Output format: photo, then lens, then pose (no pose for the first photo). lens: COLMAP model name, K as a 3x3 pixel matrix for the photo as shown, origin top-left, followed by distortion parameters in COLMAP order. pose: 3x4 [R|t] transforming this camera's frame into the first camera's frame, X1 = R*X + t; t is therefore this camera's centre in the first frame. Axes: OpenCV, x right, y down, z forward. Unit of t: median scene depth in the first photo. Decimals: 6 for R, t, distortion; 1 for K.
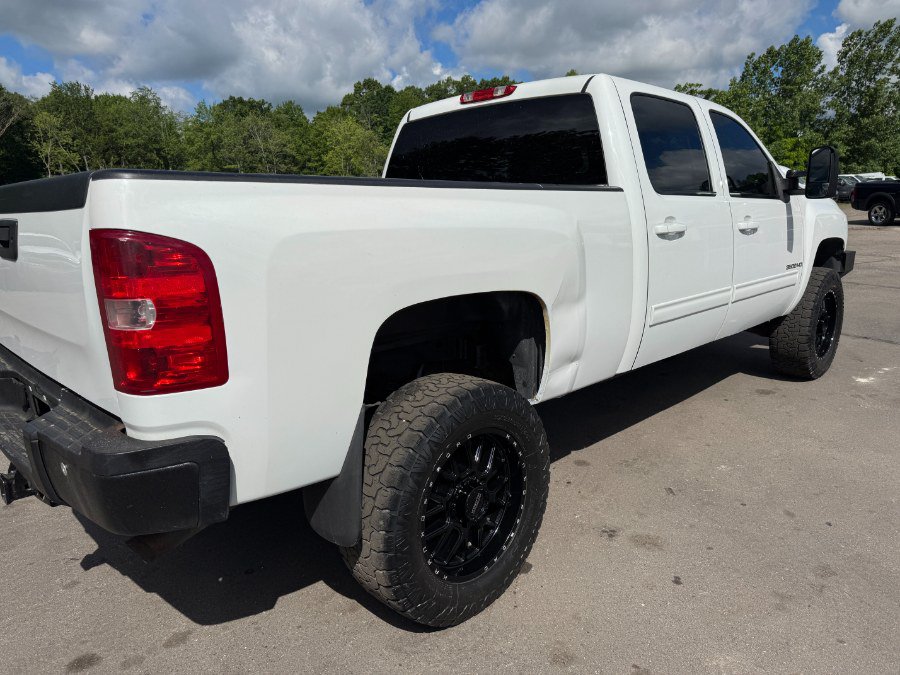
lens RADIAL K [[633.9, 0, 451.6], [0, 633.9, 339.3], [0, 0, 1]] dist [0.009882, -0.017584]
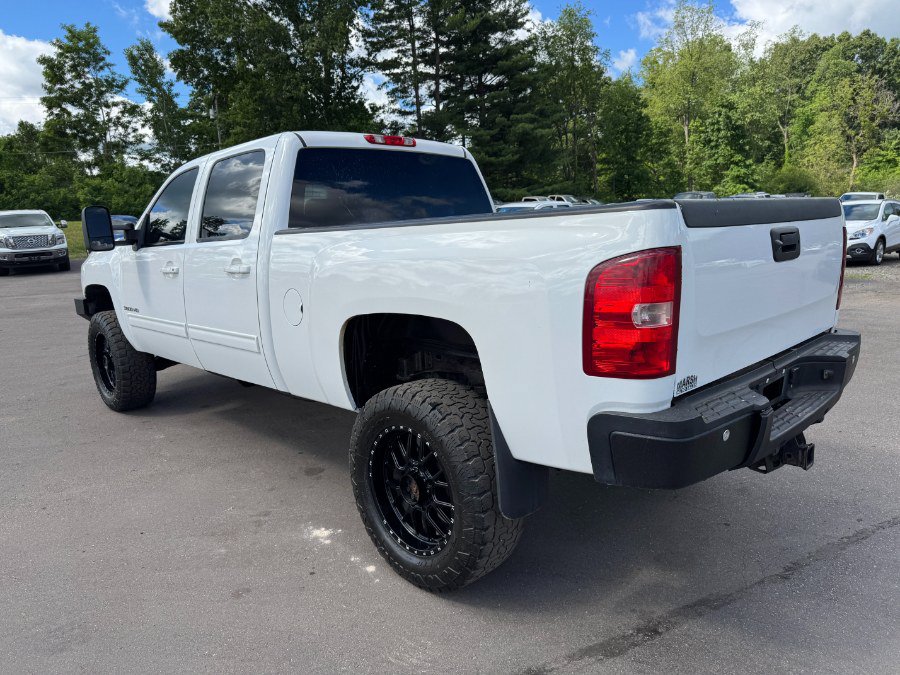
lens RADIAL K [[633.9, 0, 444.0], [0, 633.9, 340.2], [0, 0, 1]] dist [0.009882, -0.017584]
pose [[0.044234, 0.217583, -0.975039, 1.414369], [-0.188857, 0.960217, 0.205708, -0.323386], [0.981008, 0.175044, 0.083566, 1.168725]]
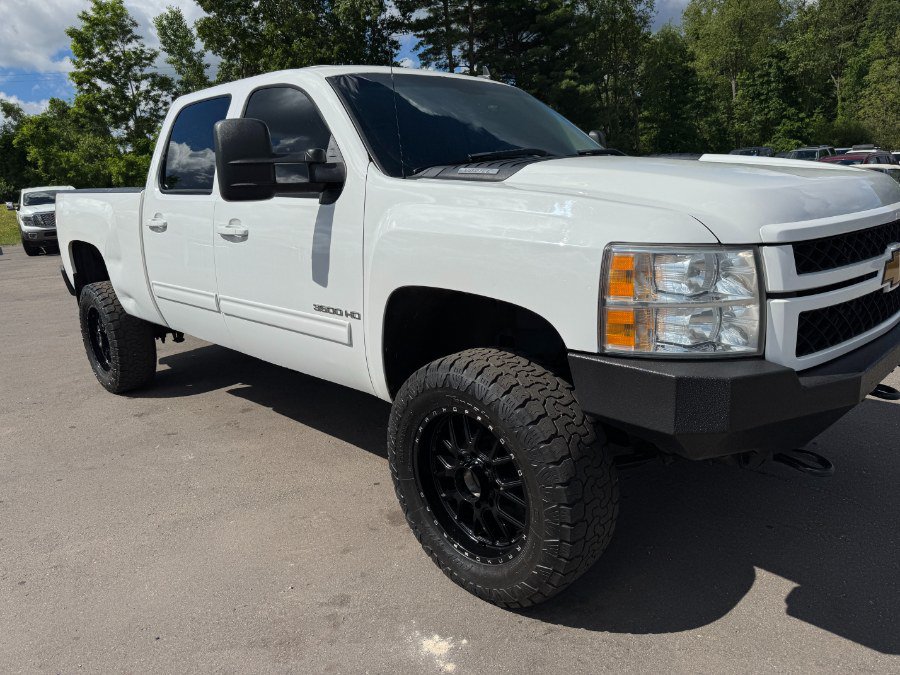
lens RADIAL K [[633.9, 0, 439.6], [0, 633.9, 339.7], [0, 0, 1]] dist [0.009882, -0.017584]
pose [[-0.009033, 0.260888, -0.965327, 1.121303], [-0.157170, 0.952997, 0.259026, -0.260746], [0.987530, 0.154061, 0.032395, 1.082729]]
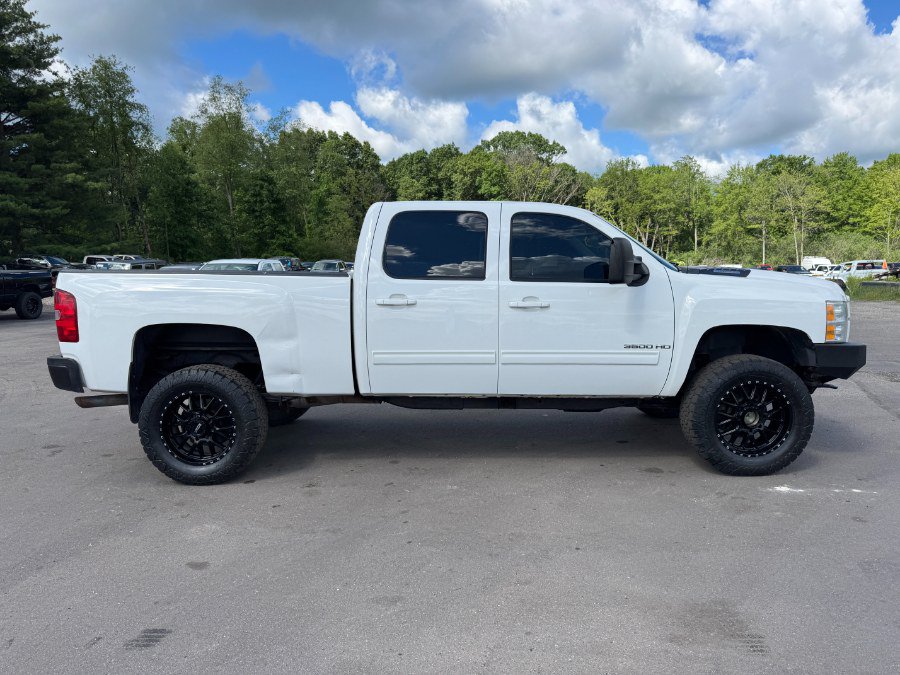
lens RADIAL K [[633.9, 0, 450.6], [0, 633.9, 339.2], [0, 0, 1]] dist [0.009882, -0.017584]
pose [[0.703619, 0.092755, -0.704498, 1.044108], [-0.155816, 0.987454, -0.025612, -0.051198], [0.693284, 0.127794, 0.709244, 0.034230]]
